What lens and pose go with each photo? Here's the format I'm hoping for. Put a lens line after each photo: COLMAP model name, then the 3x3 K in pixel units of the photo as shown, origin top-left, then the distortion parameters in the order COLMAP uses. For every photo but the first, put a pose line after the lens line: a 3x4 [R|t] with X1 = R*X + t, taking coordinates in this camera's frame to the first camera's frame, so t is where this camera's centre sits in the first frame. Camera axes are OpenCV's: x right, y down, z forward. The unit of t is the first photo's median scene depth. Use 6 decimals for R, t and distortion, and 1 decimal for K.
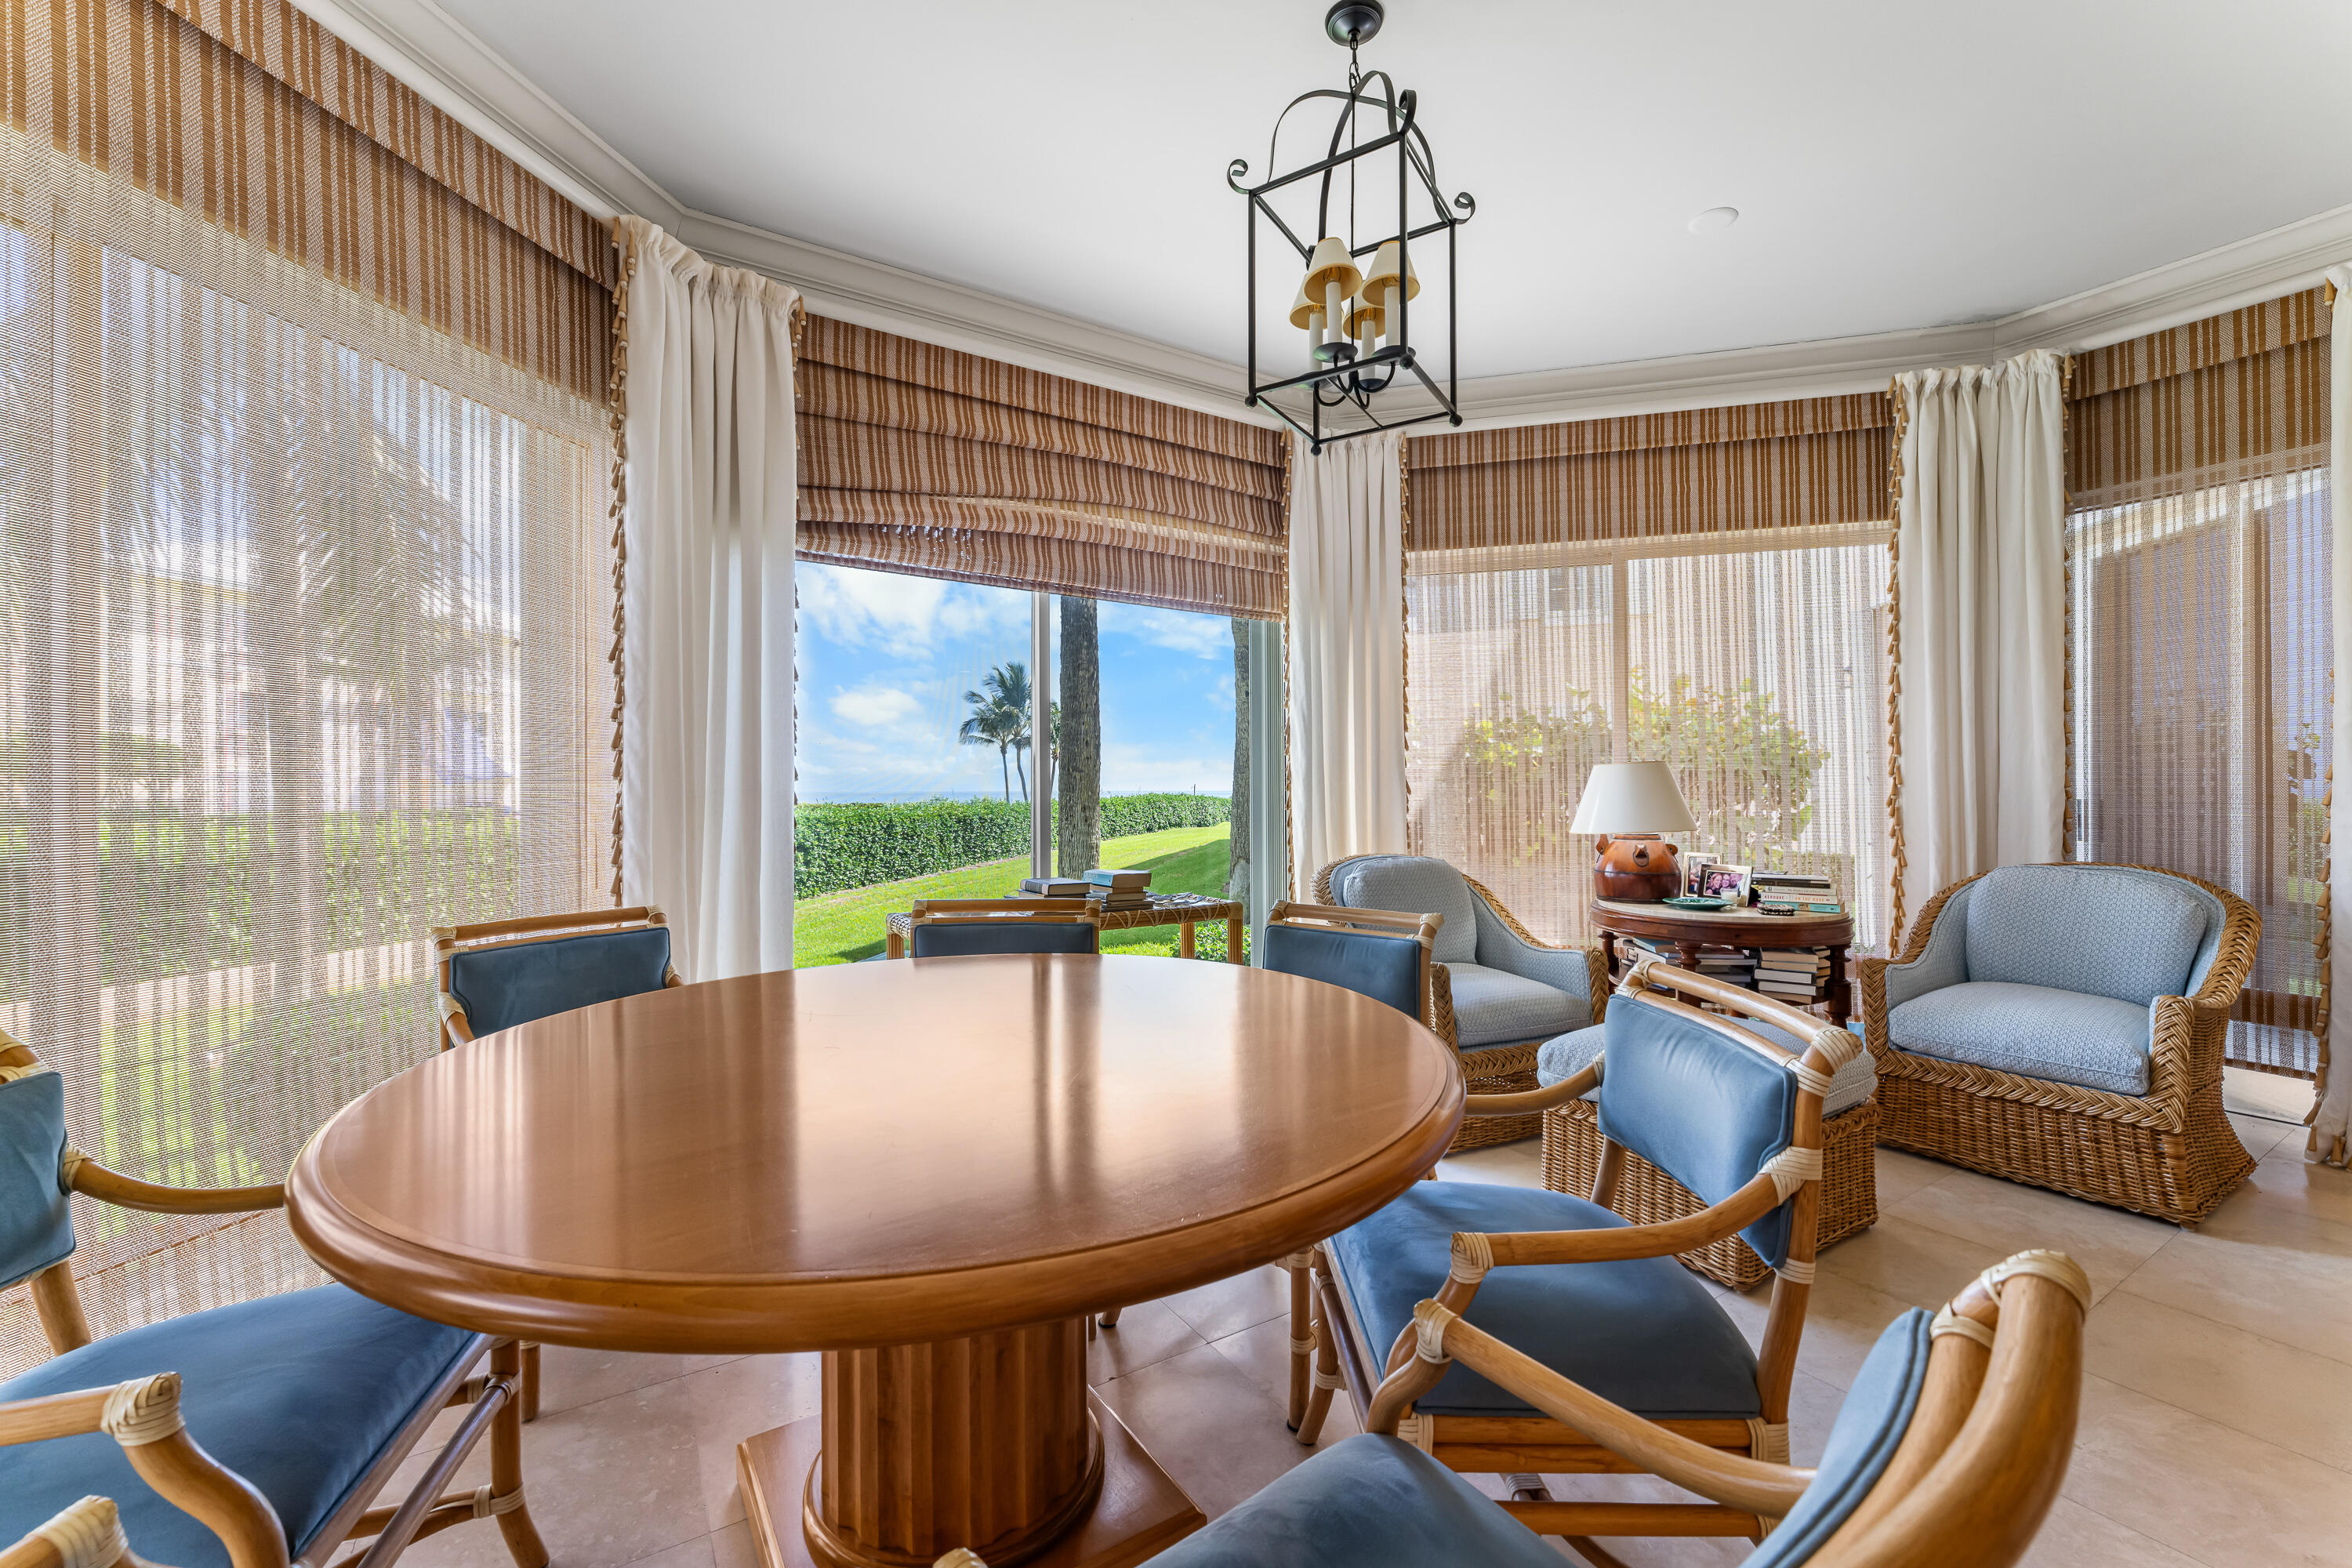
lens RADIAL K [[949.5, 0, 1179.0], [0, 949.5, 795.7], [0, 0, 1]] dist [0.000223, -0.000164]
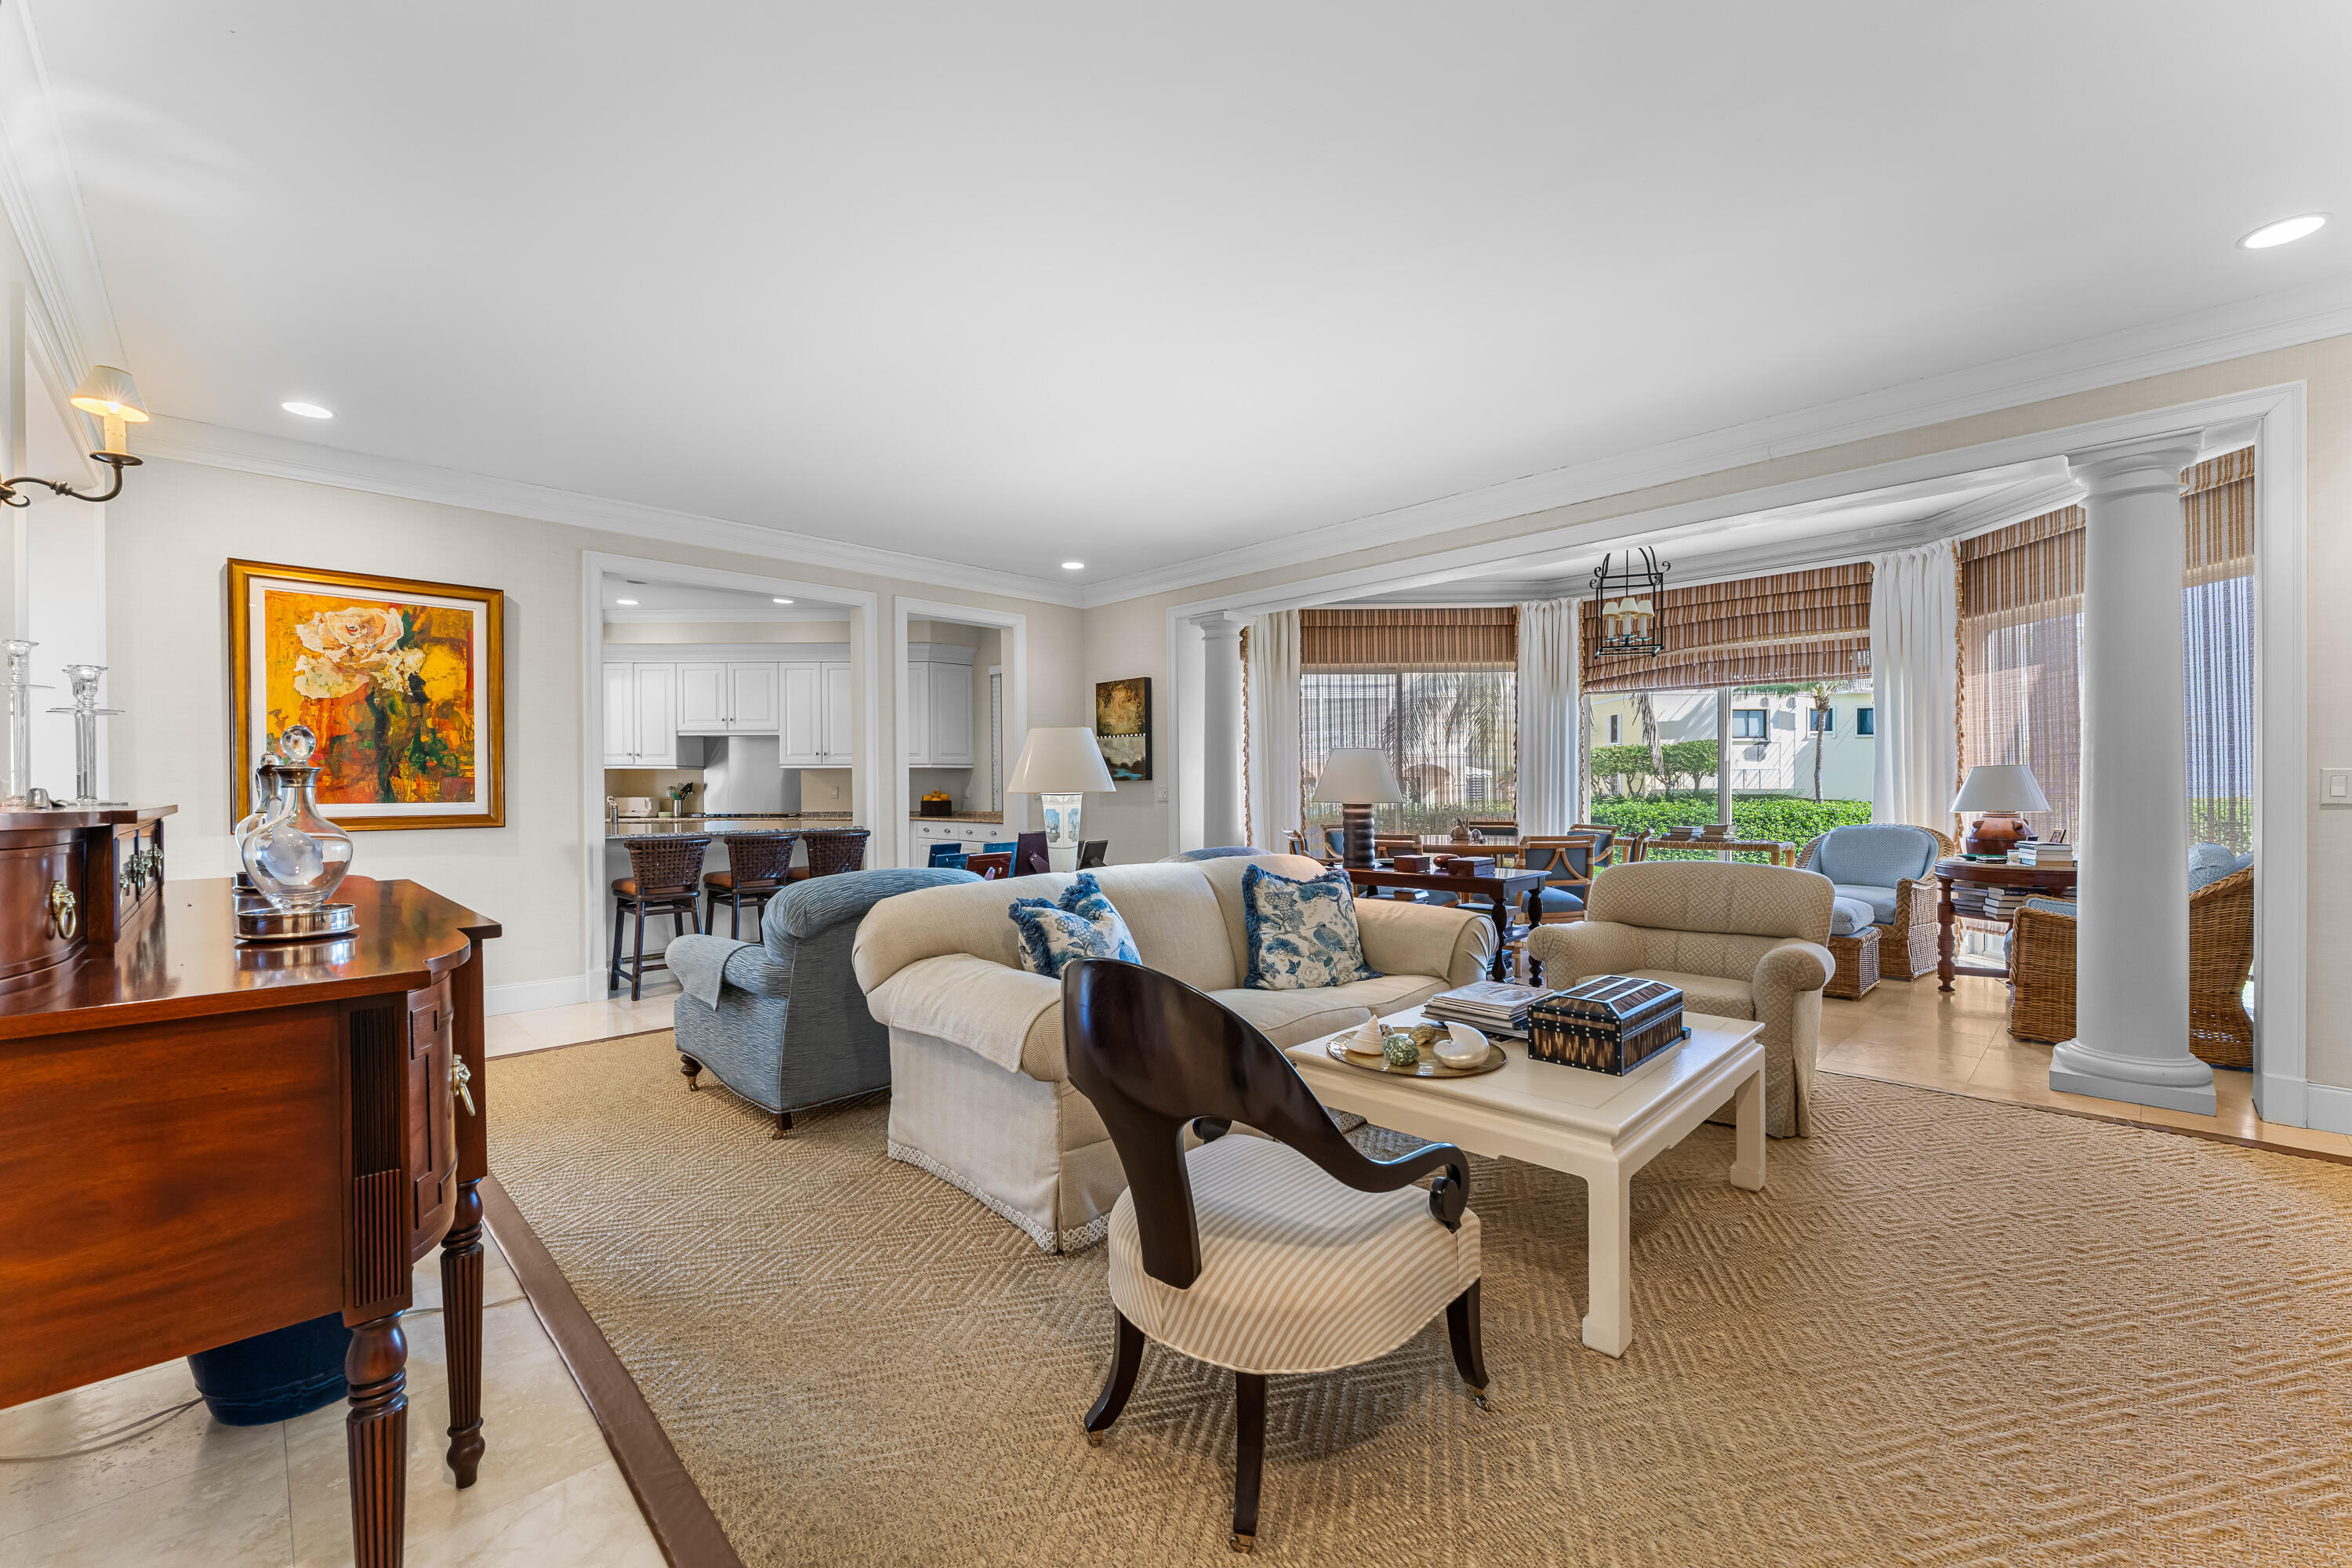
lens RADIAL K [[949.5, 0, 1179.0], [0, 949.5, 795.7], [0, 0, 1]] dist [0.000223, -0.000164]
pose [[0.232528, 0.009008, -0.972548, 1.677616], [0.001536, 0.999952, 0.009629, -0.000820], [0.972589, -0.003733, 0.232503, -0.622311]]
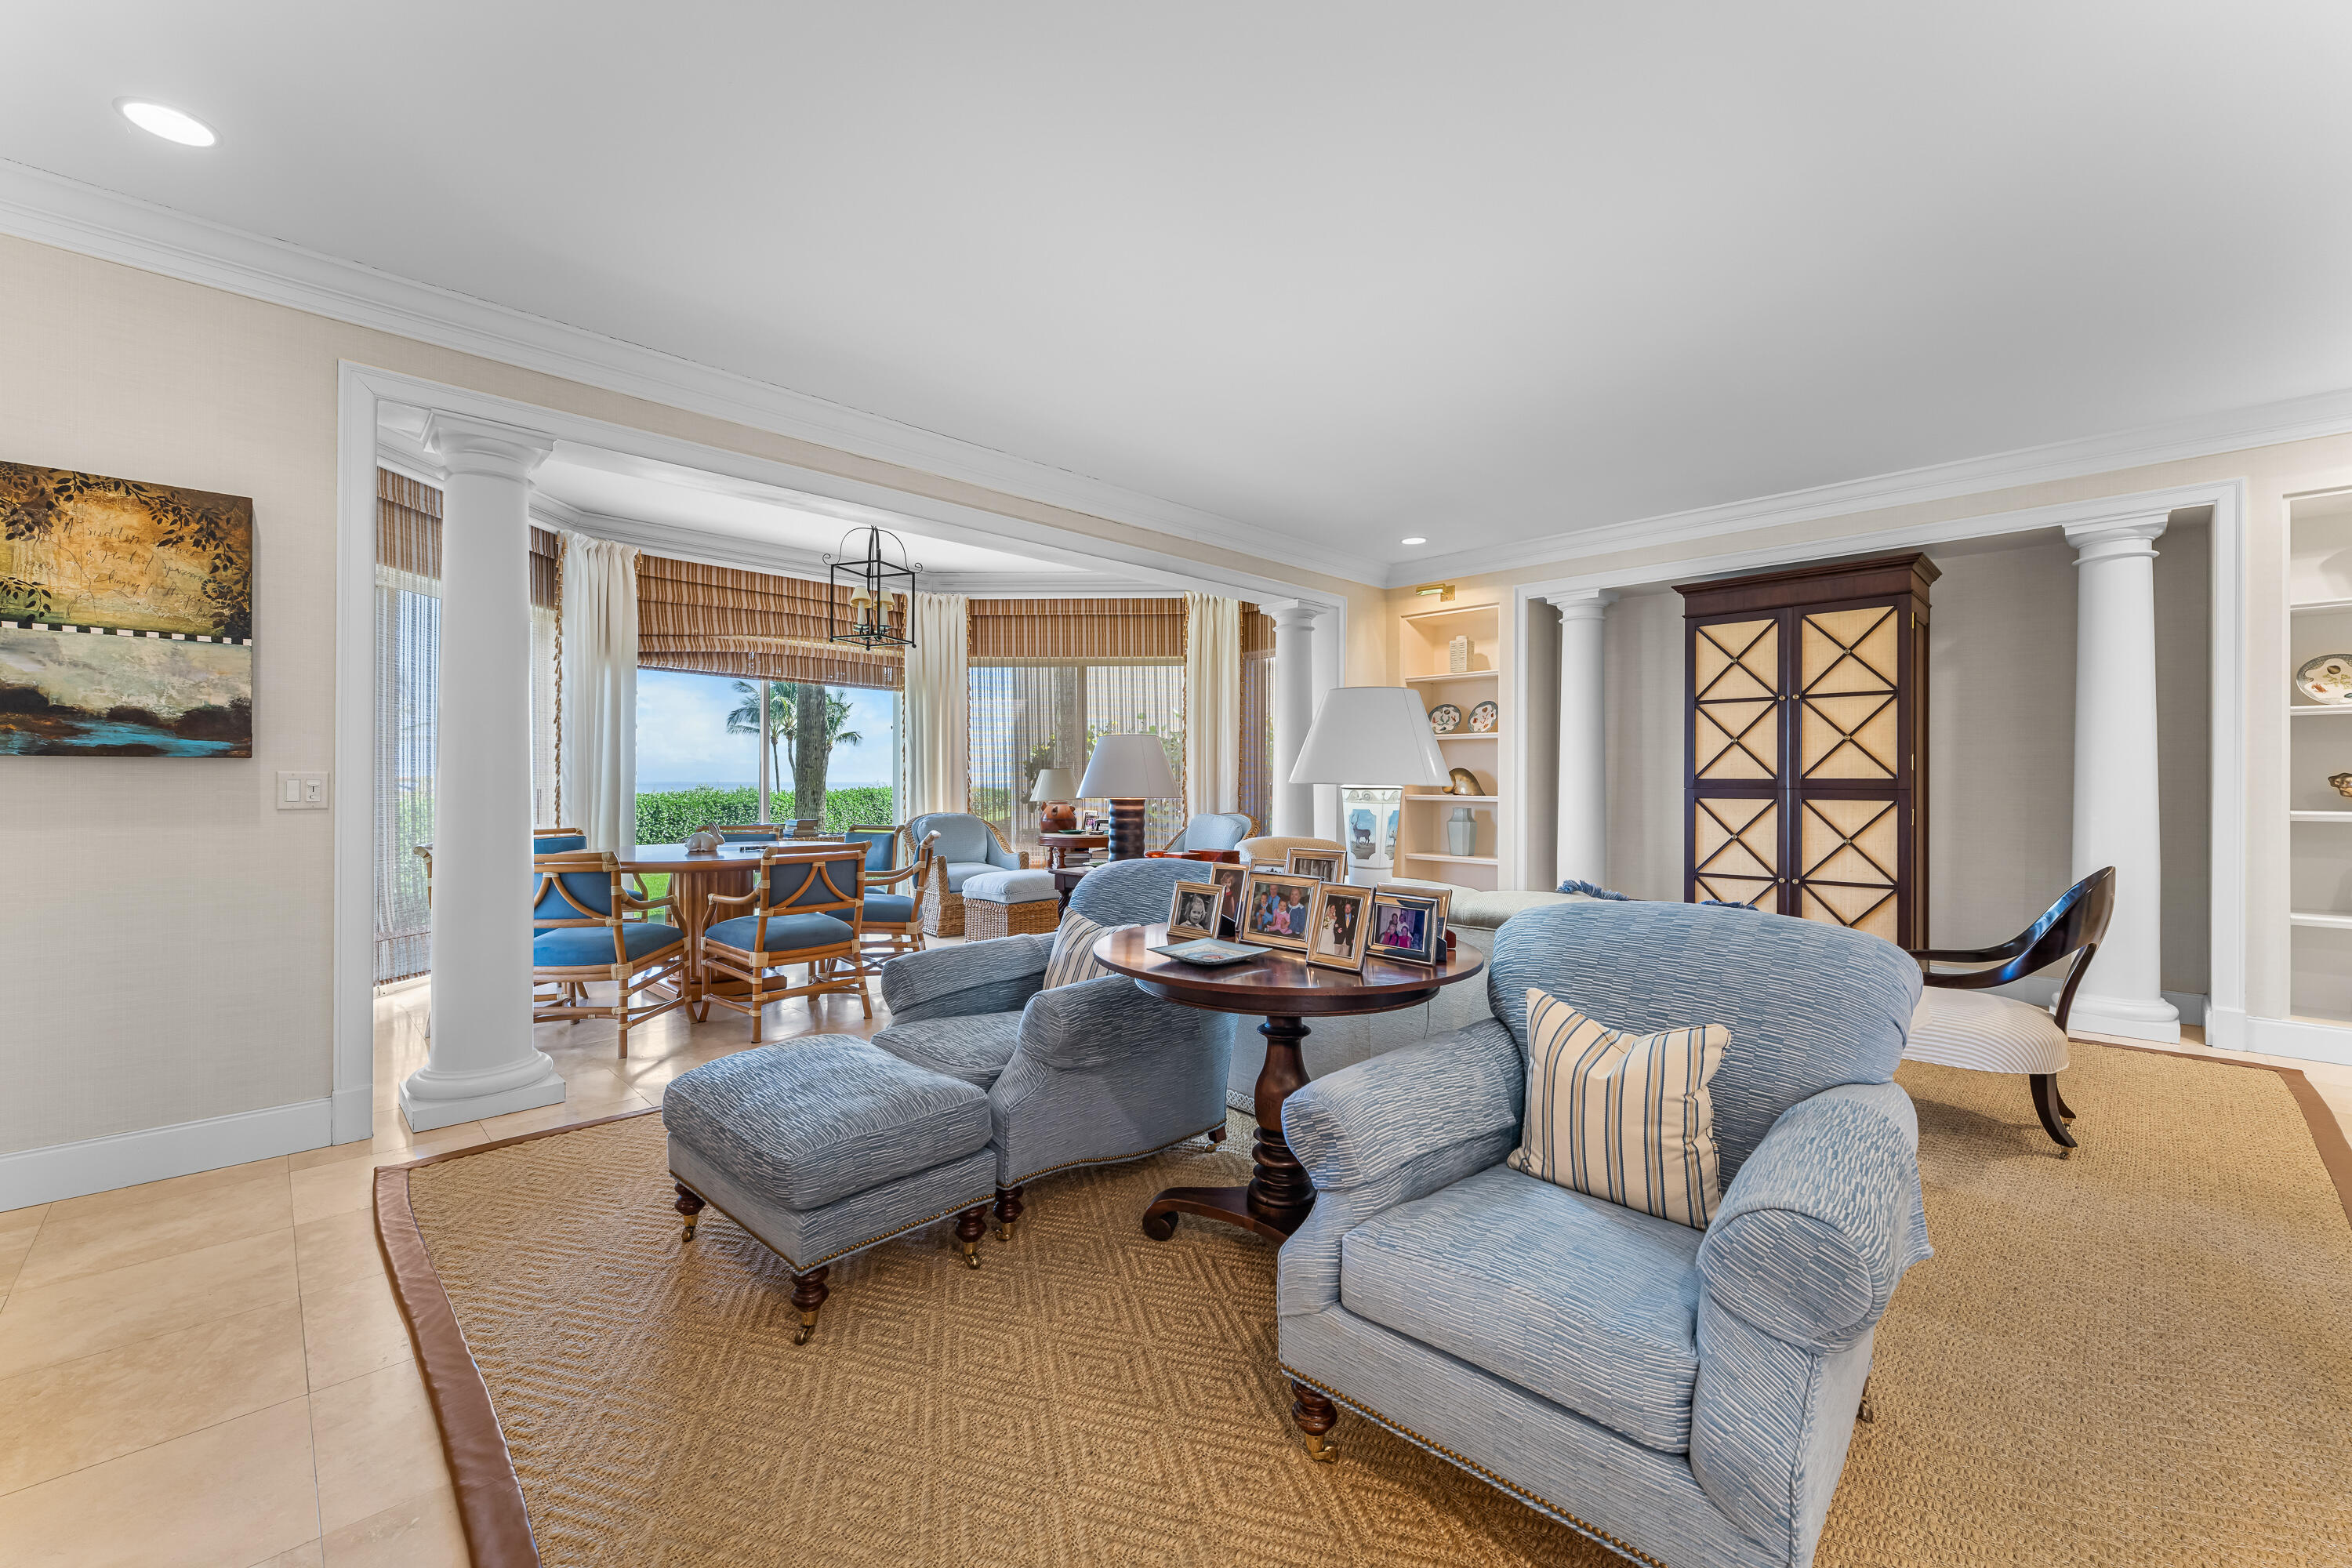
lens RADIAL K [[943.3, 0, 1183.6], [0, 943.3, 777.5], [0, 0, 1]] dist [-0.000111, -0.000089]
pose [[0.975125, 0.006289, 0.221567, 0.289298], [-0.003891, 0.999929, -0.011259, 0.009163], [-0.221622, 0.010117, 0.975080, -1.175751]]
